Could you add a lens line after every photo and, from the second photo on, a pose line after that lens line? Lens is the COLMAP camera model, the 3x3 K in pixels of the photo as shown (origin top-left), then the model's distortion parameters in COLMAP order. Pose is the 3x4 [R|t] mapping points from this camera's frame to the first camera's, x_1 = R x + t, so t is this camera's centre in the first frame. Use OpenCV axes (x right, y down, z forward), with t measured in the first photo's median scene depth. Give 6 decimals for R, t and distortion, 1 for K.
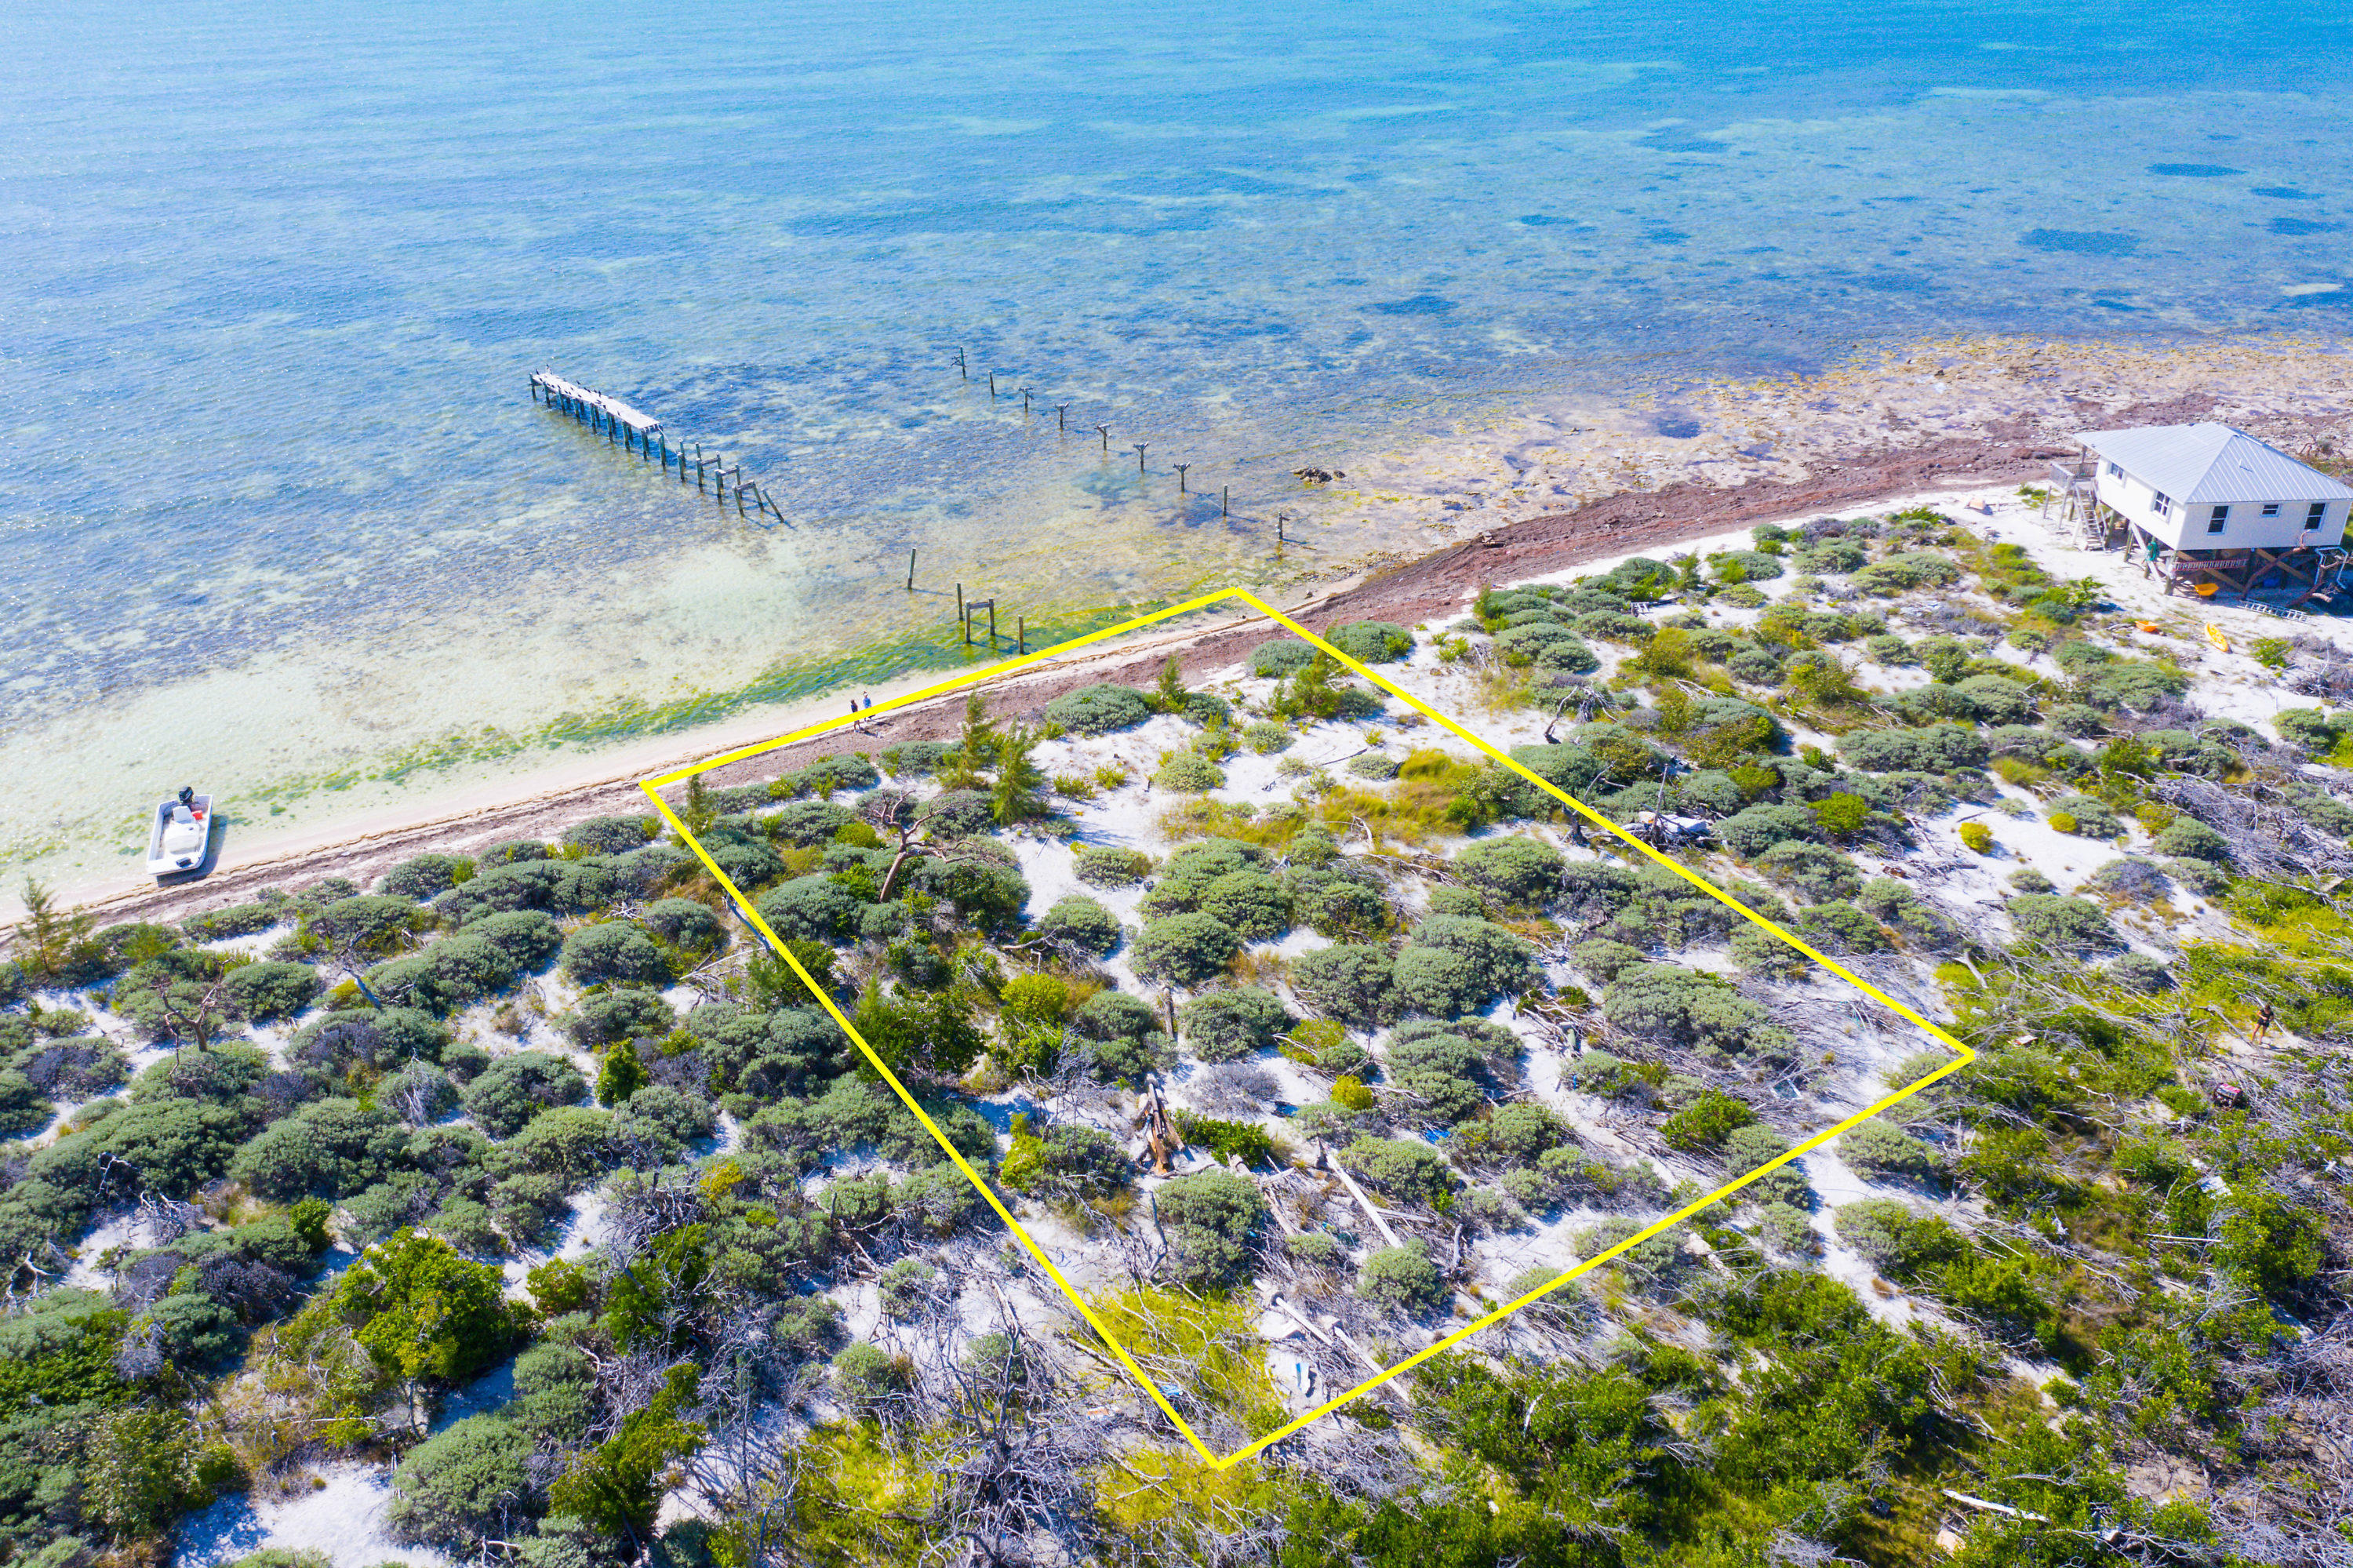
lens RADIAL K [[1833.1, 0, 1172.4], [0, 1833.1, 783.0], [0, 0, 1]] dist [-0.027938, 0.013854]
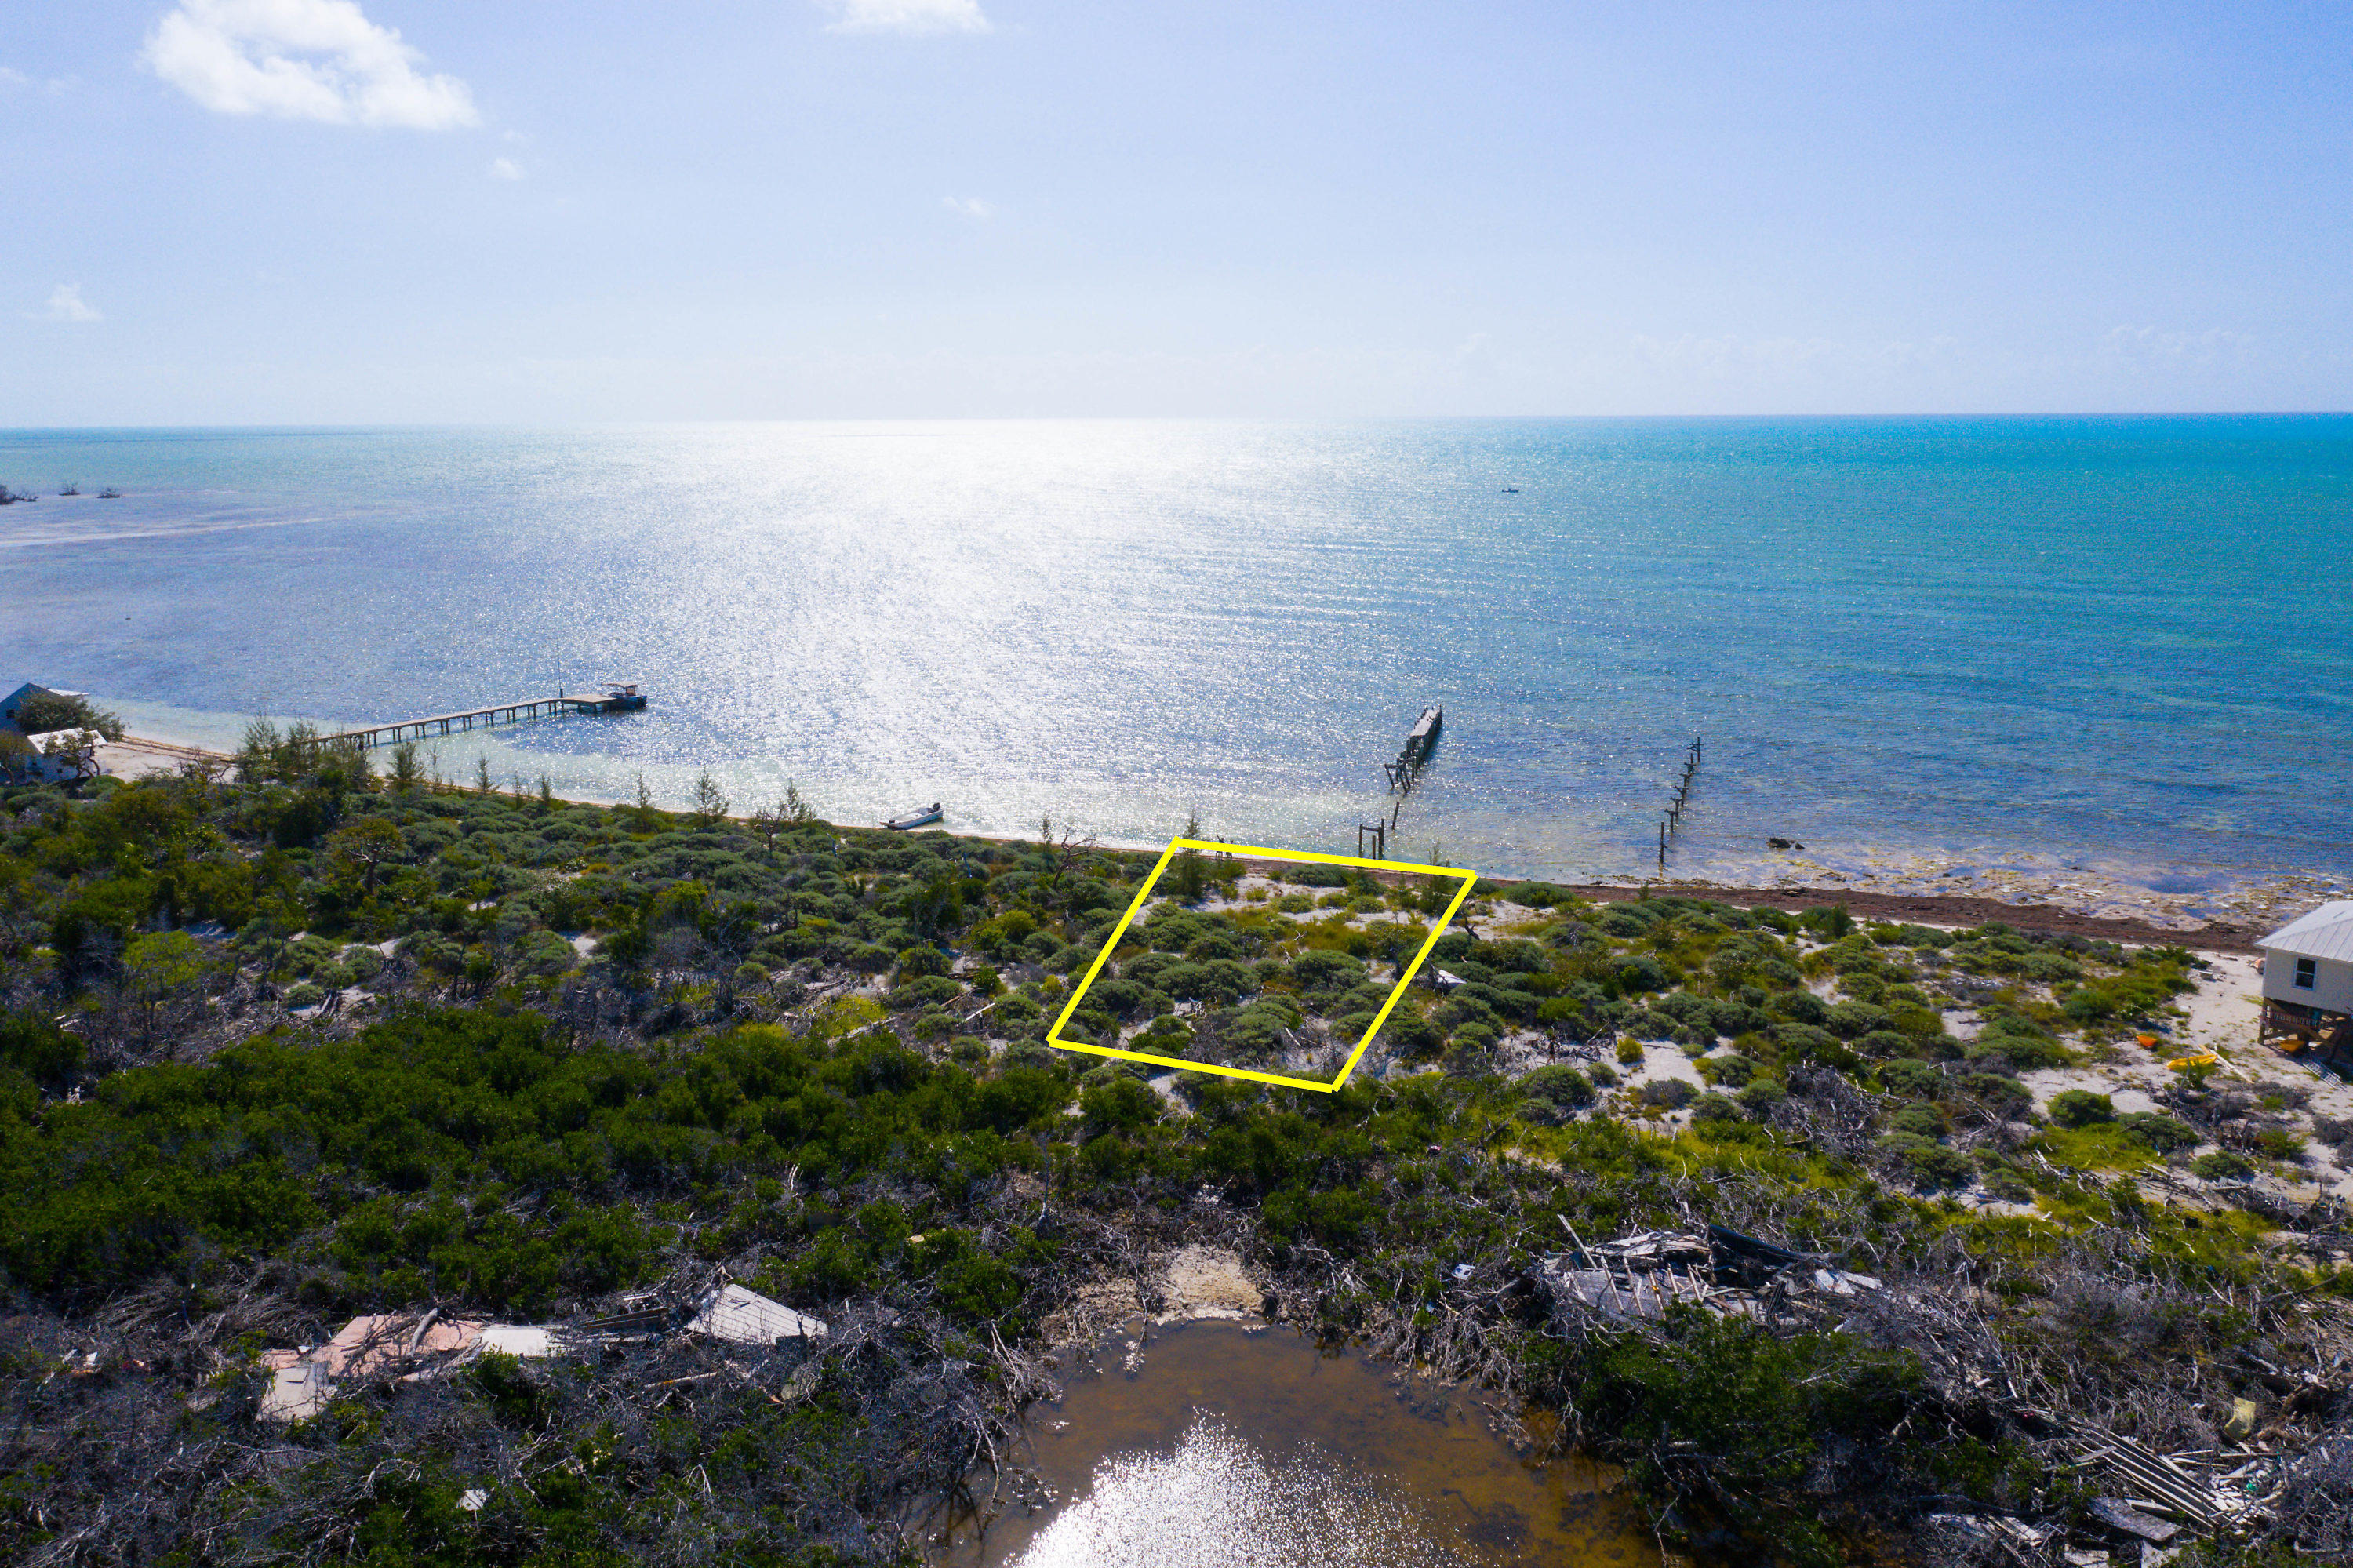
lens RADIAL K [[1833.1, 0, 1172.9], [0, 1833.1, 762.2], [0, 0, 1]] dist [-0.027938, 0.013854]
pose [[0.627419, 0.151225, -0.763856, 0.804869], [-0.363480, 0.924409, -0.115545, 0.071742], [0.688642, 0.350141, 0.634959, -0.059693]]
